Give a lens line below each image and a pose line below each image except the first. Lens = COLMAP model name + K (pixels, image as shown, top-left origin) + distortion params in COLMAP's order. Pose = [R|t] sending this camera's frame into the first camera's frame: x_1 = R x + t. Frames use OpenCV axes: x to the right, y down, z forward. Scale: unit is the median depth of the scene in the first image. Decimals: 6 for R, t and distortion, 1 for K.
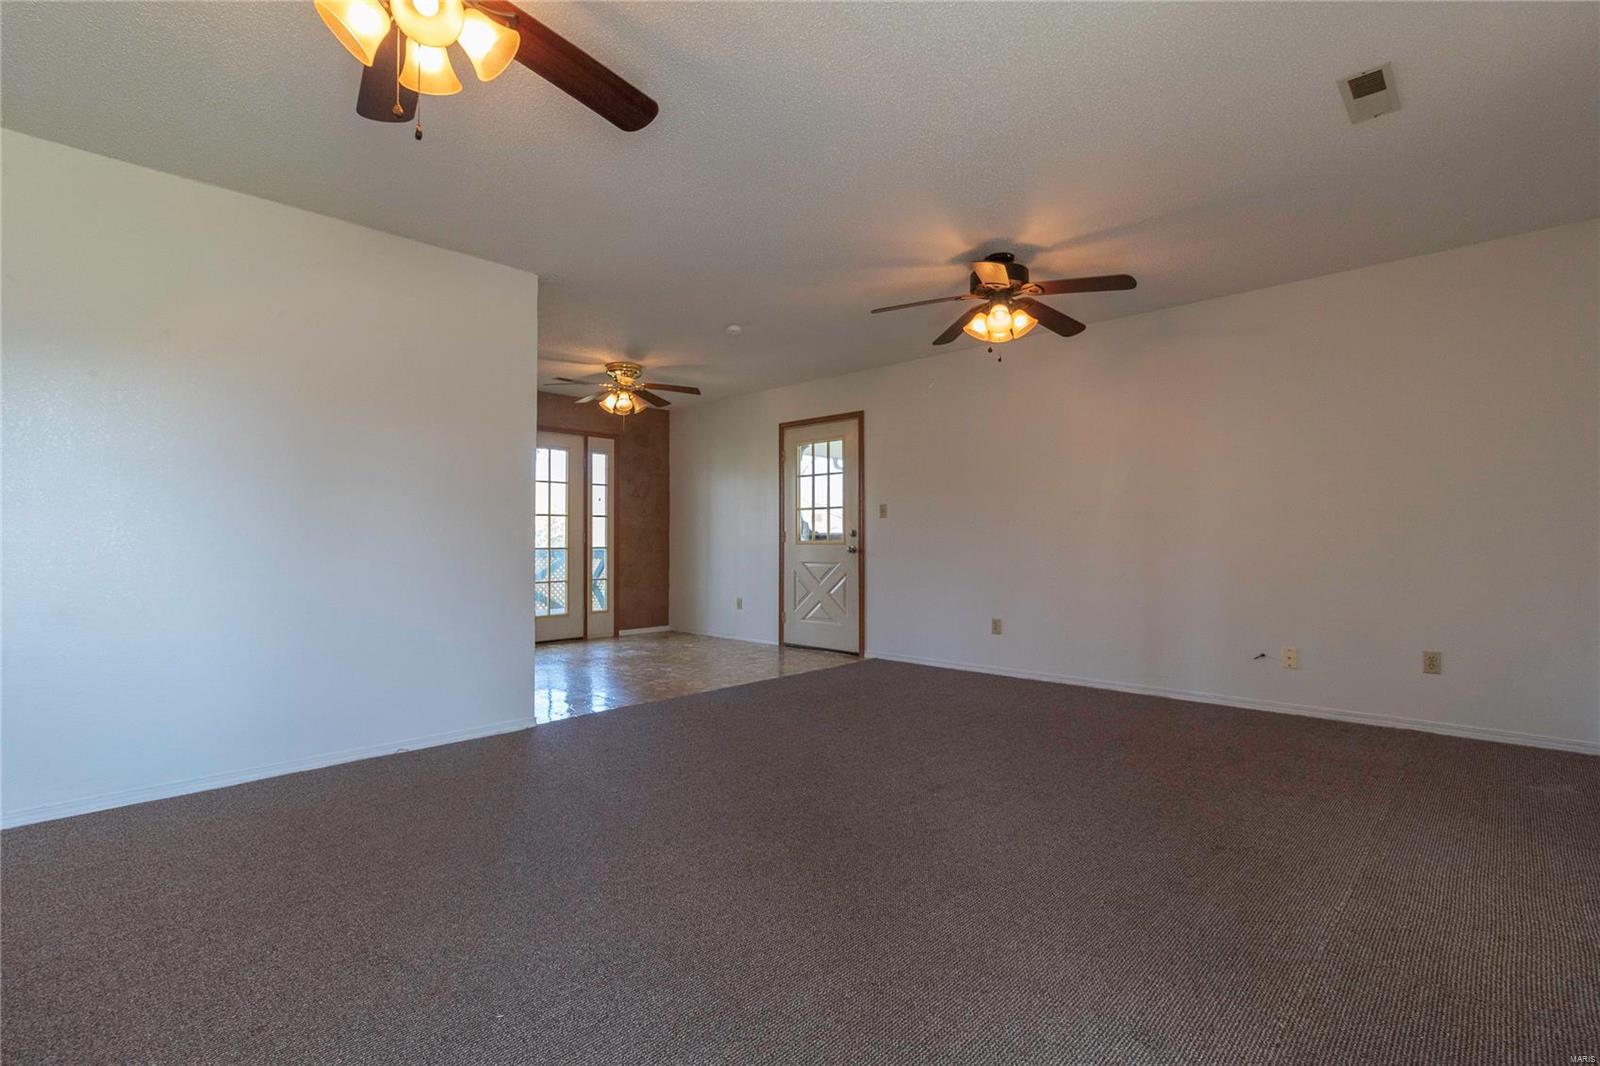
lens RADIAL K [[747.1, 0, 800.7], [0, 747.1, 522.6], [0, 0, 1]] dist [0.001133, 0.000493]
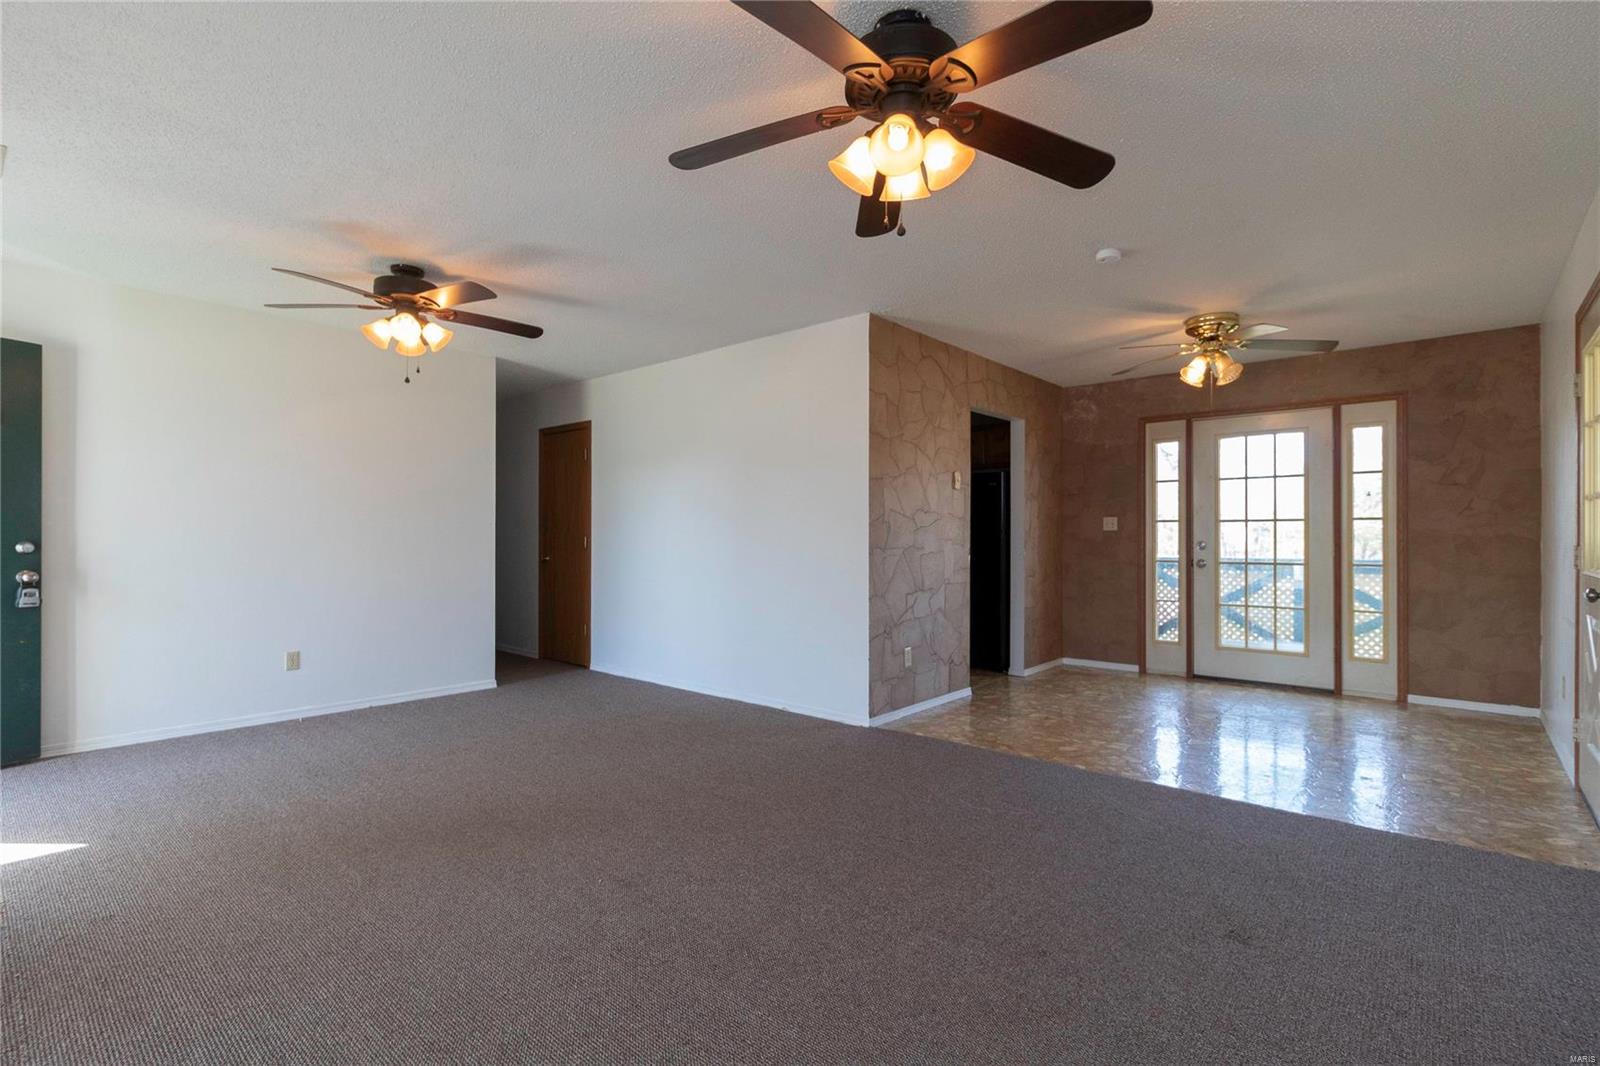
lens RADIAL K [[747.1, 0, 799.7], [0, 747.1, 531.4], [0, 0, 1]] dist [0.001133, 0.000493]
pose [[0.026957, -0.005083, -0.999624, 0.669447], [0.021411, 0.999761, -0.004506, -0.008645], [0.999407, -0.021281, 0.027059, 0.789715]]
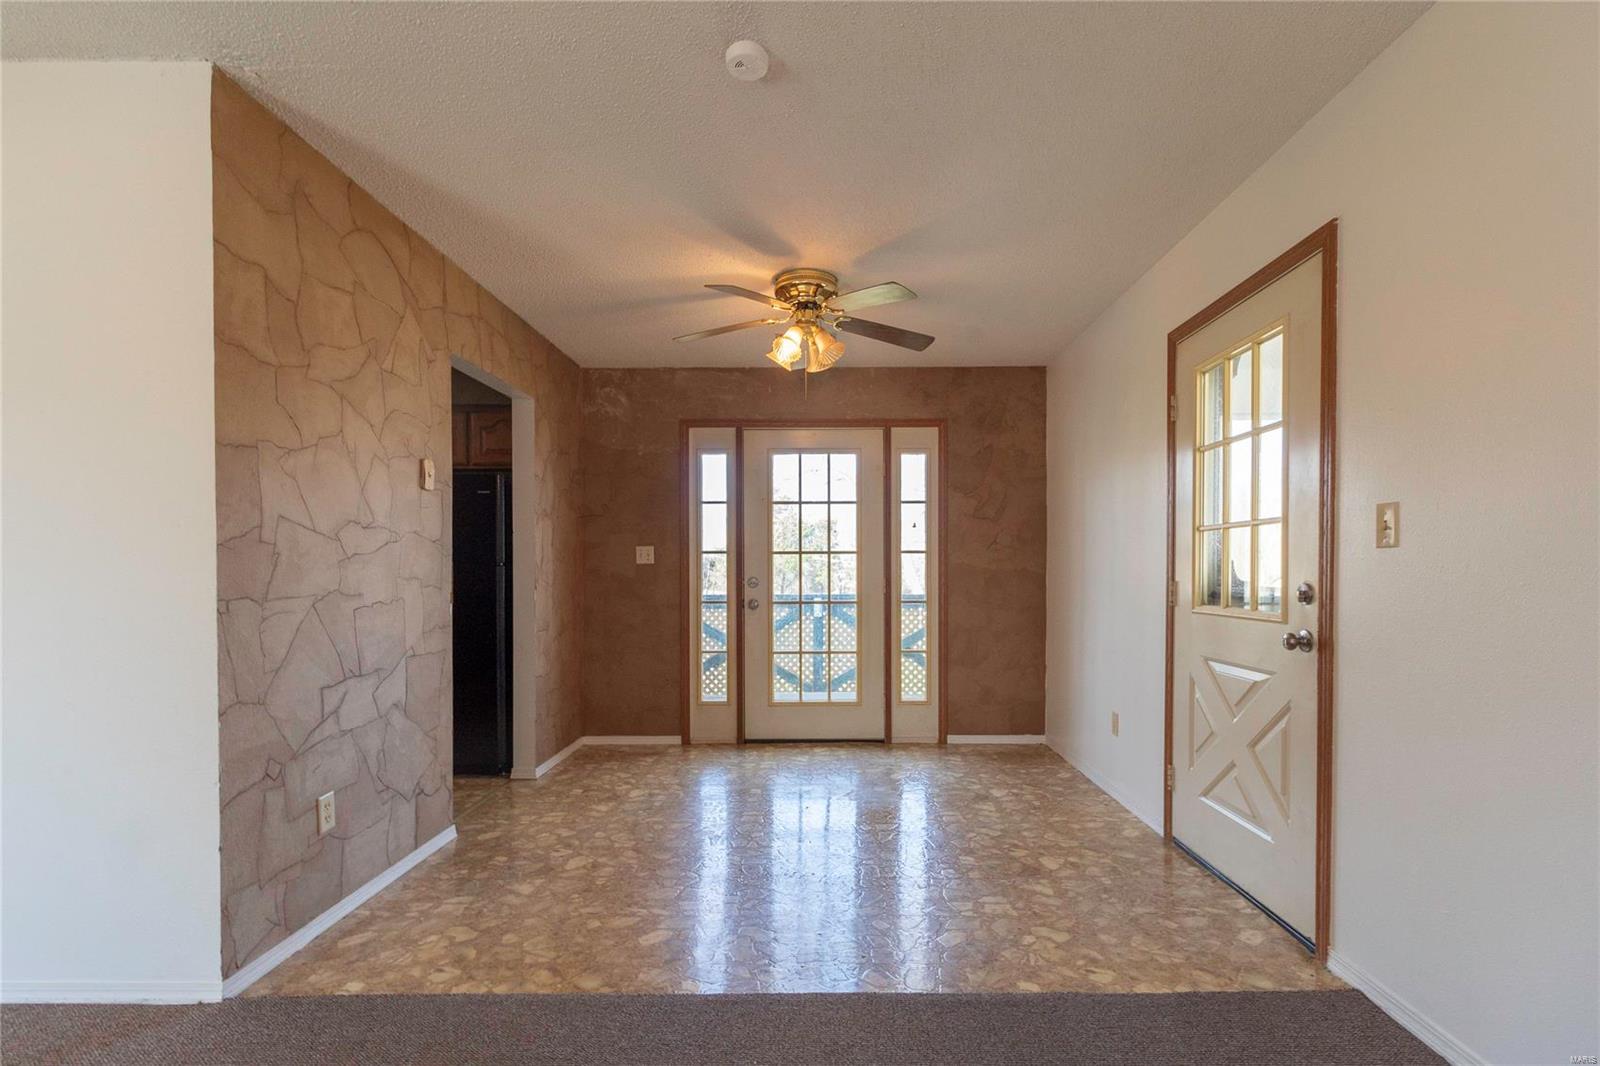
lens RADIAL K [[747.1, 0, 827.2], [0, 747.1, 580.6], [0, 0, 1]] dist [0.001133, 0.000493]
pose [[0.679517, 0.009847, -0.733594, 0.247609], [0.017054, 0.999428, 0.029212, -0.007053], [0.733462, -0.032361, 0.678960, 0.872956]]
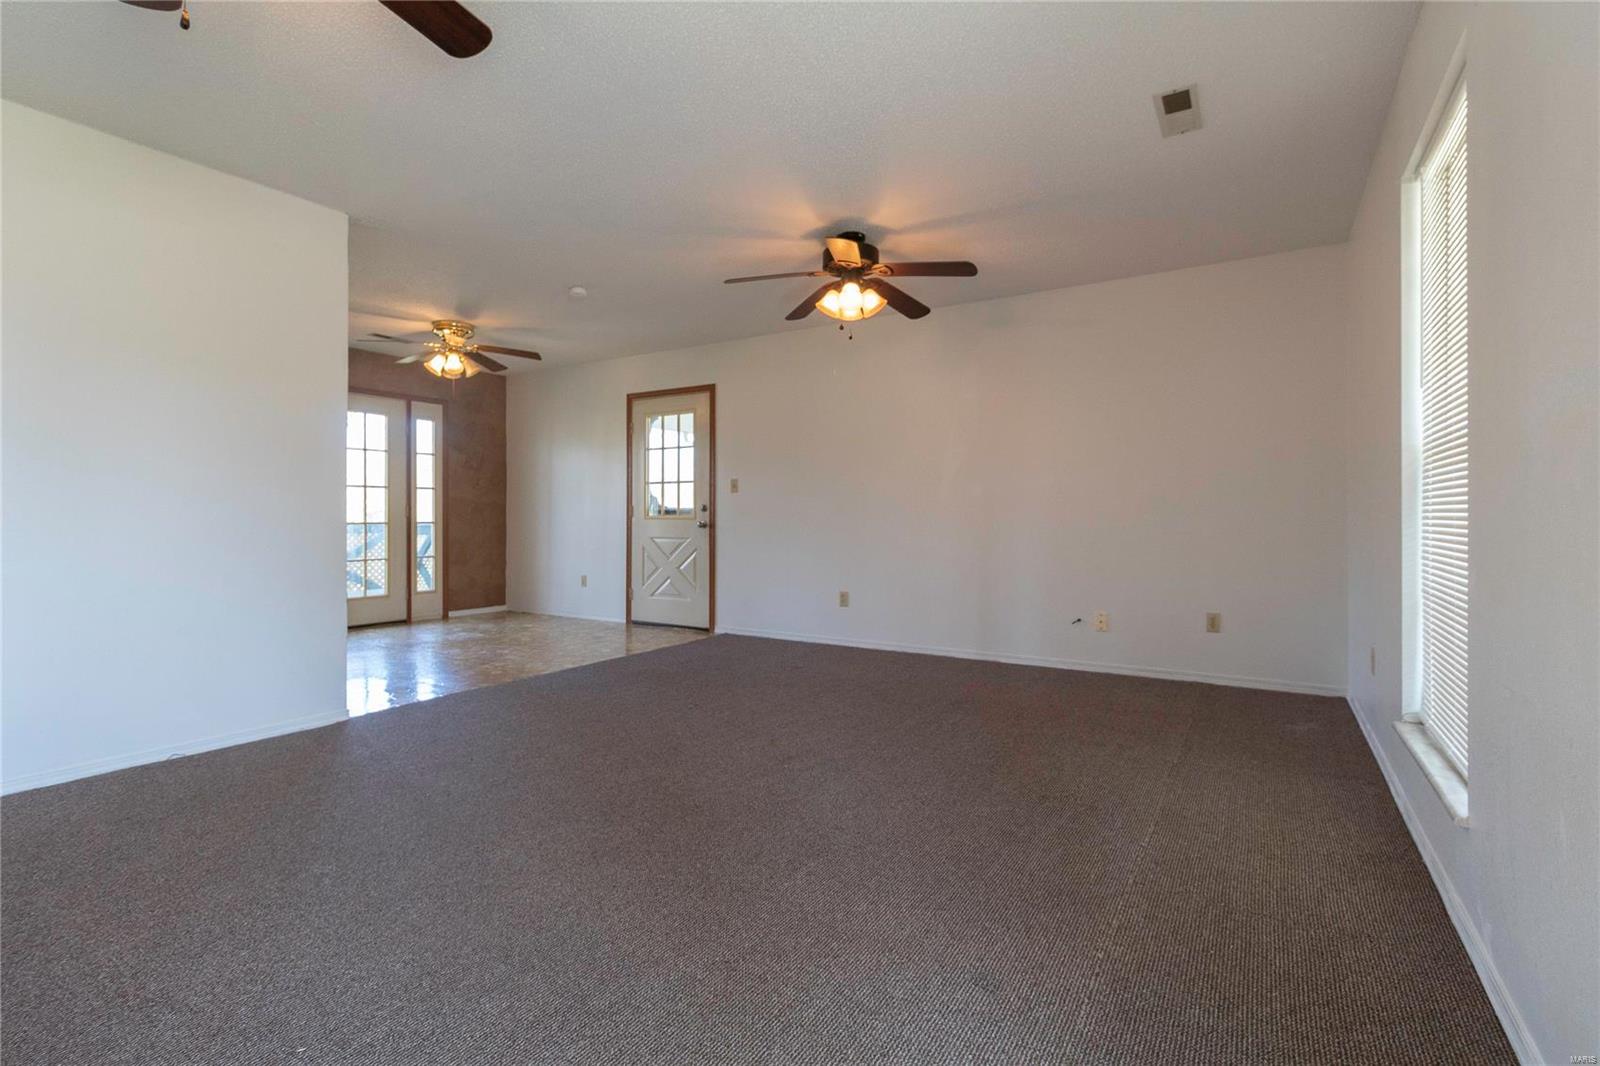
lens RADIAL K [[747.1, 0, 807.6], [0, 747.1, 517.6], [0, 0, 1]] dist [0.001133, 0.000493]
pose [[0.978157, 0.003253, 0.207840, -0.000851], [-0.008578, 0.999657, 0.024725, 0.001401], [-0.207688, -0.025968, 0.977850, 0.006099]]
